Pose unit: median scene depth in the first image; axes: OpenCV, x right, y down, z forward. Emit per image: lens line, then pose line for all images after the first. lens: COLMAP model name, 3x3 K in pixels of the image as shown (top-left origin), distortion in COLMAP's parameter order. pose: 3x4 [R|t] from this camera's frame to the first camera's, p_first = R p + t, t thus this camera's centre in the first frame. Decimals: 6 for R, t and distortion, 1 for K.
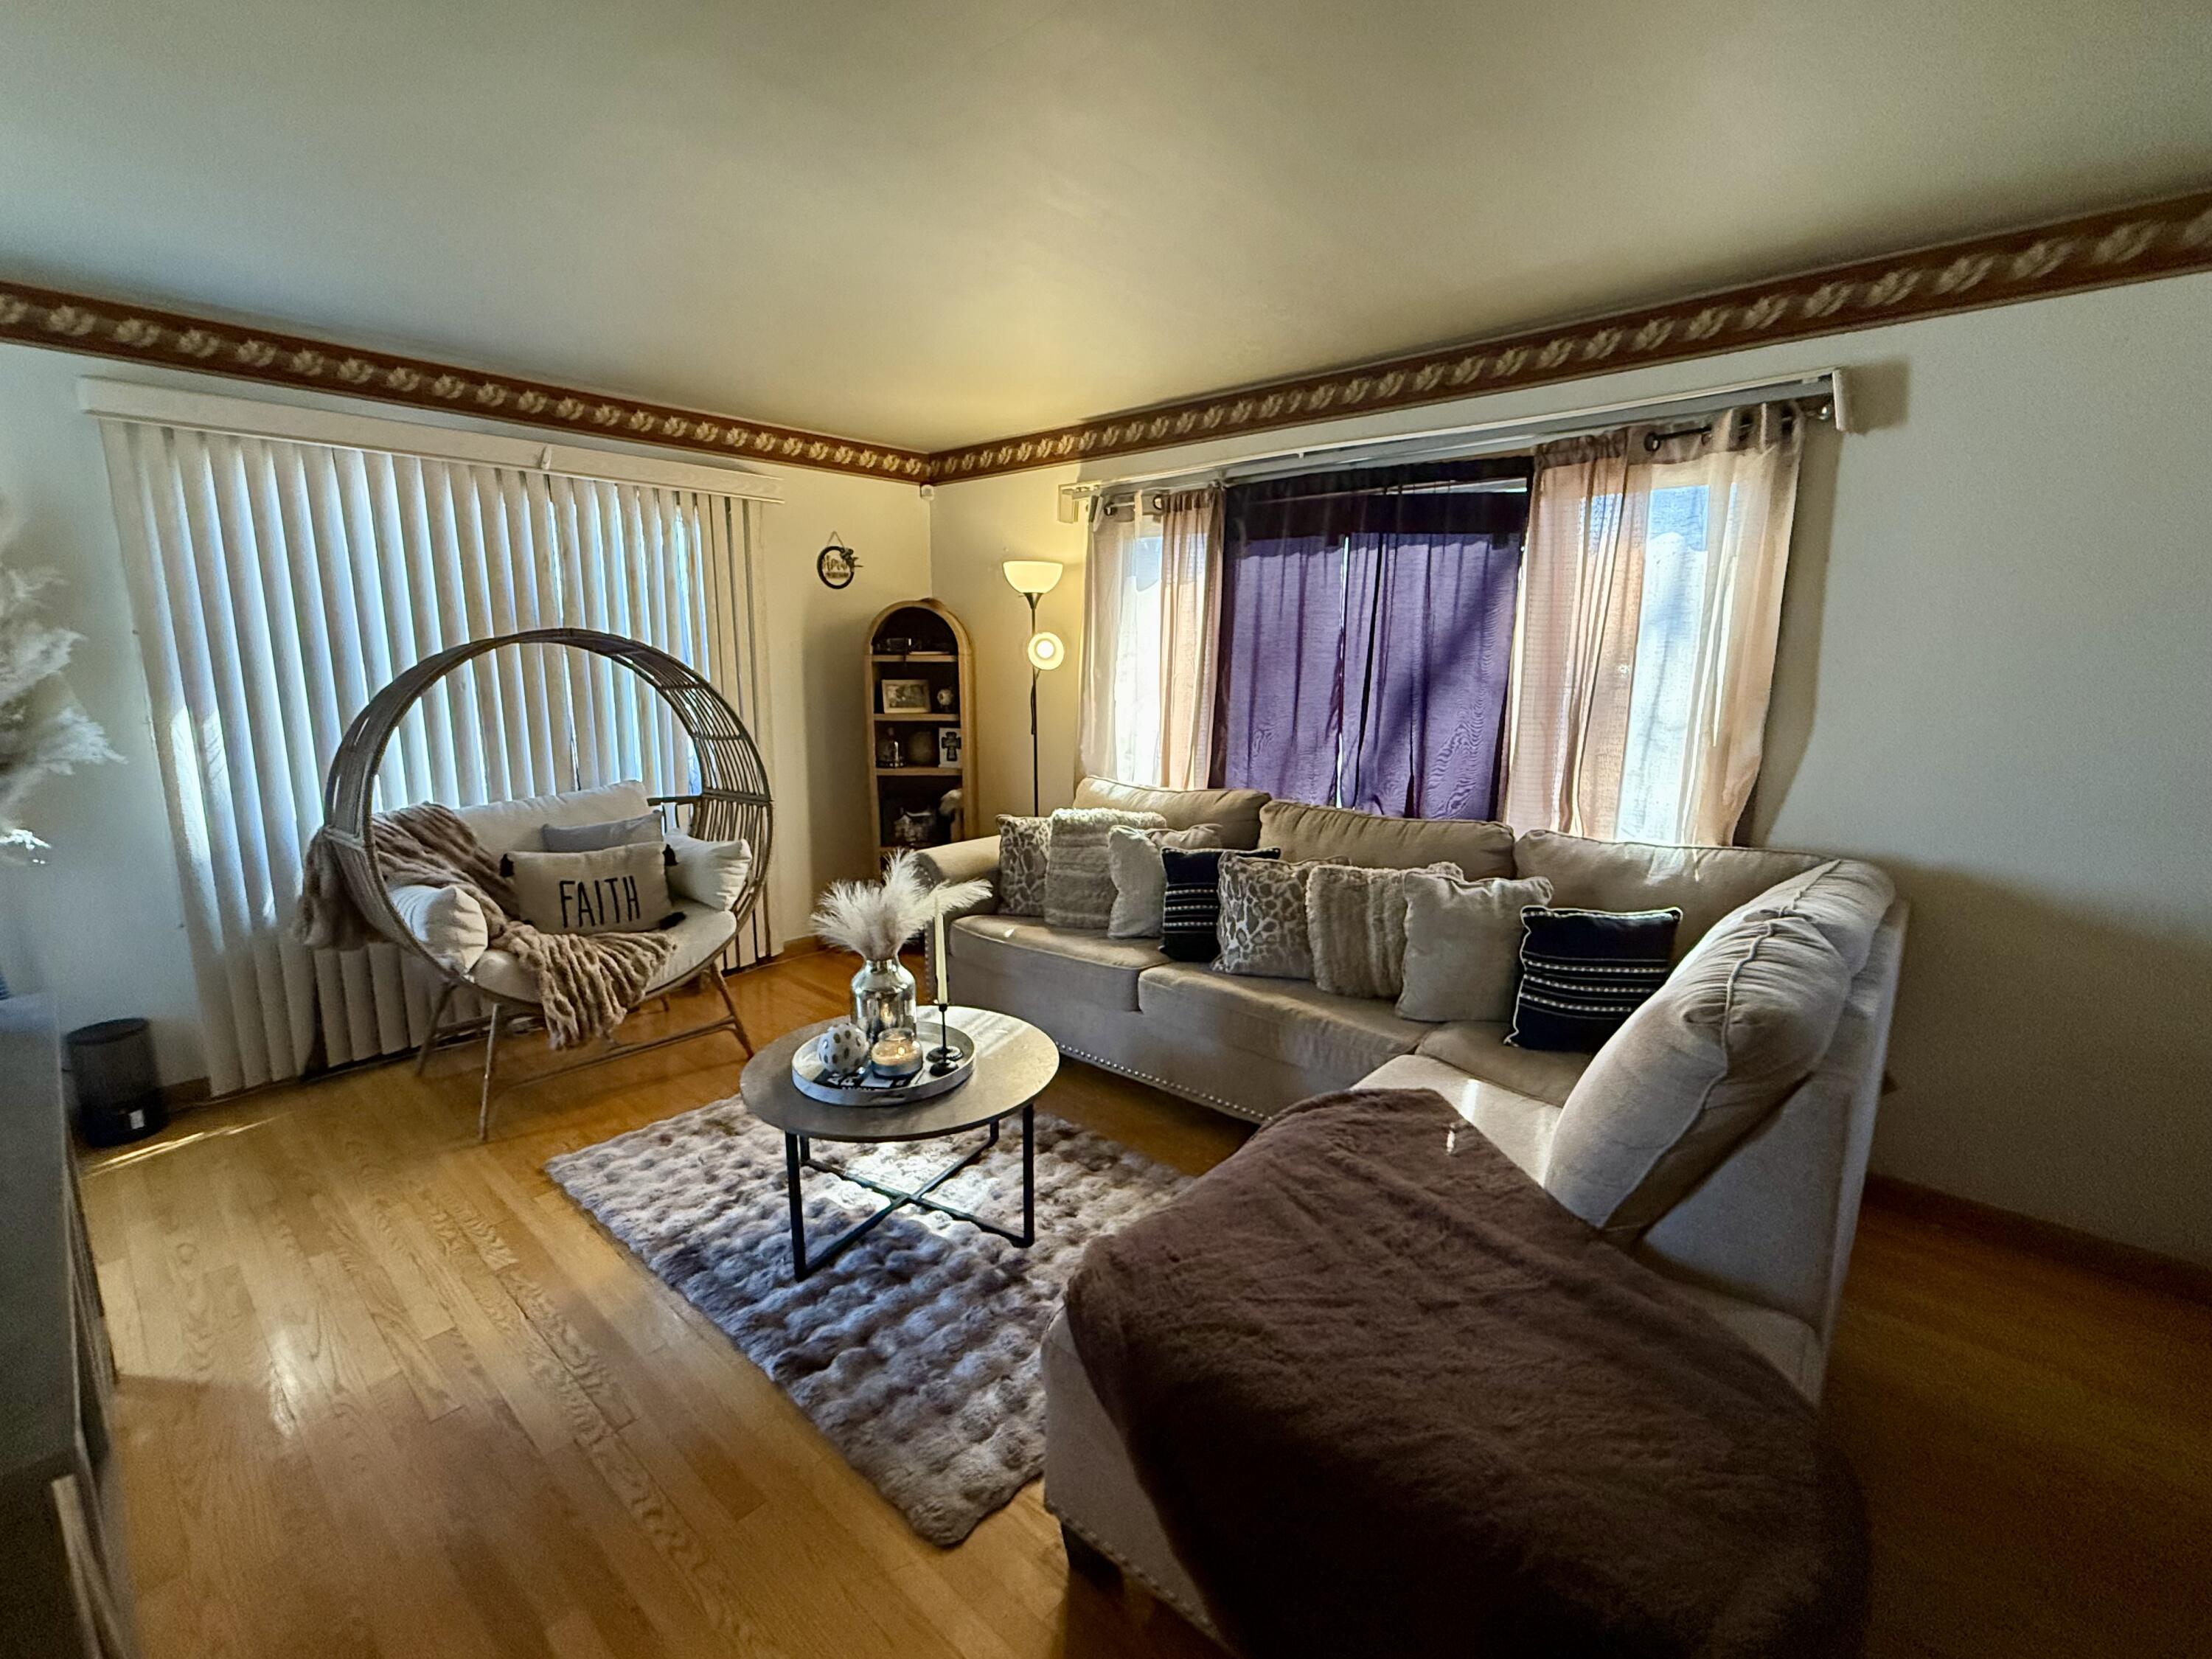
lens RADIAL K [[976.1, 0, 1103.2], [0, 976.1, 825.0], [0, 0, 1]] dist [0.002259, 0.000067]
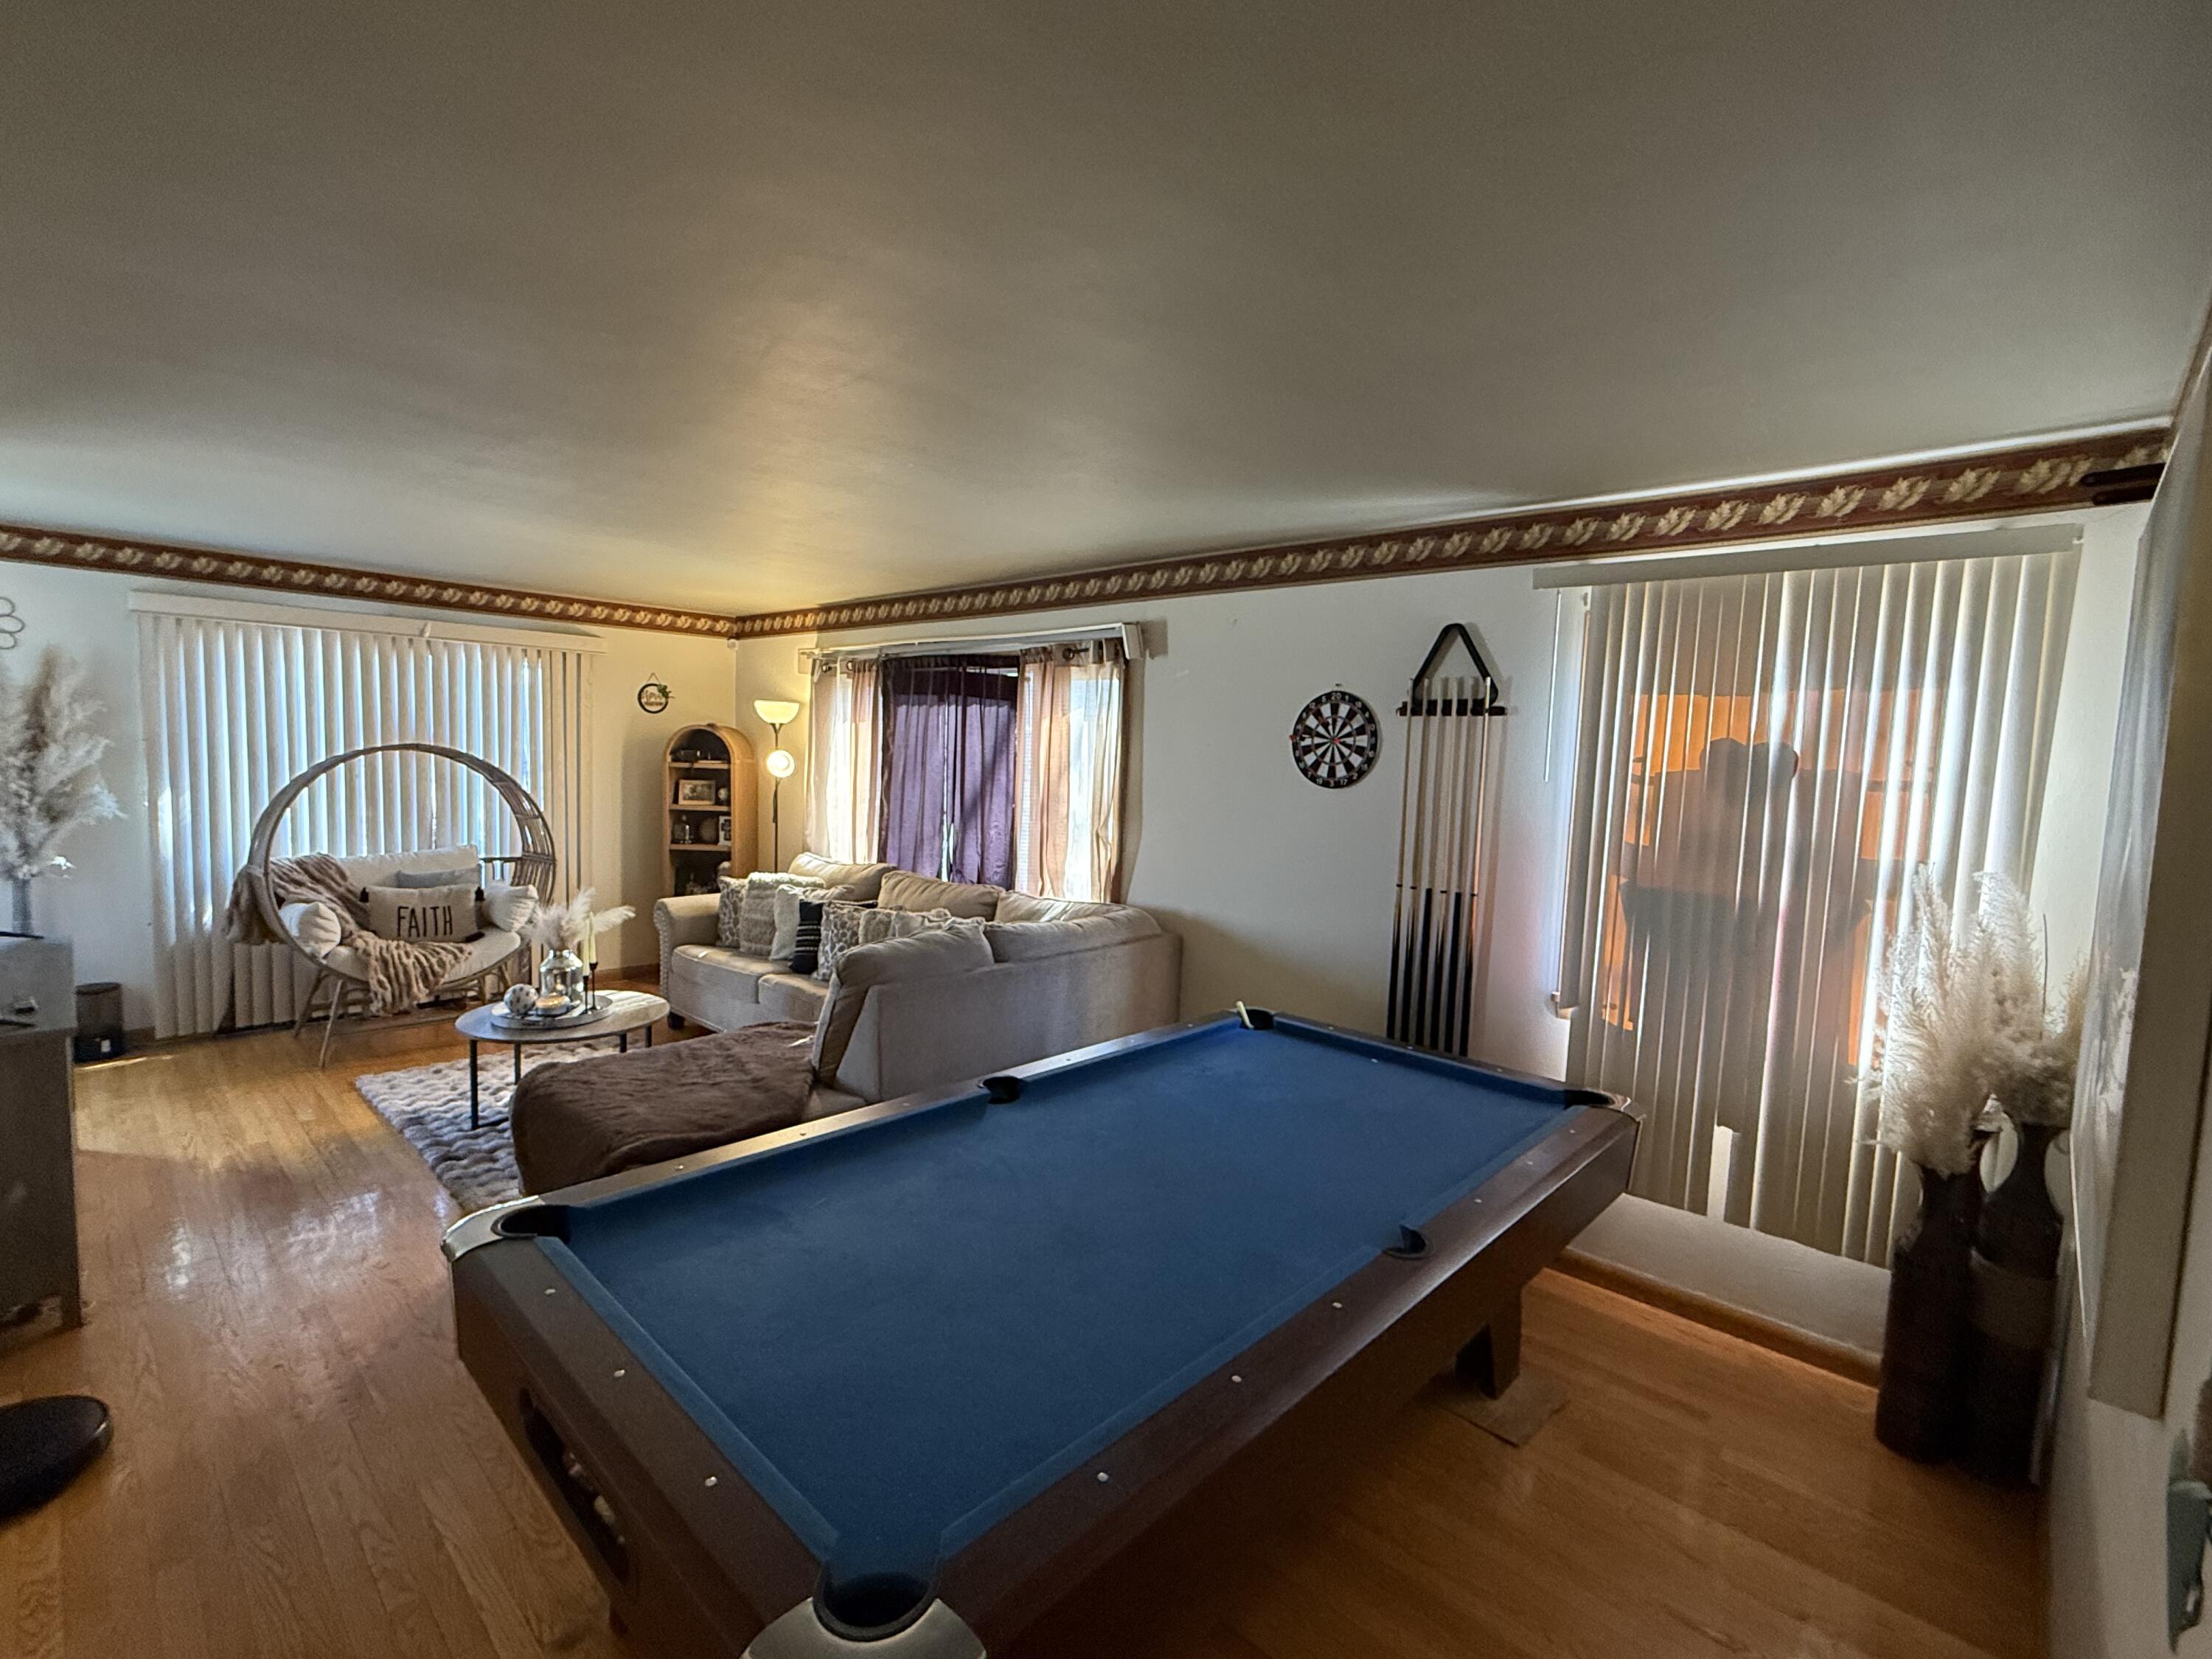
lens RADIAL K [[1001.9, 0, 1103.9], [0, 1001.9, 830.0], [0, 0, 1]] dist [0.002837, -0.000706]
pose [[0.999301, 0.032236, -0.018921, 0.585605], [-0.033914, 0.994768, -0.096365, 0.053927], [0.015716, 0.096939, 0.995166, -0.566240]]
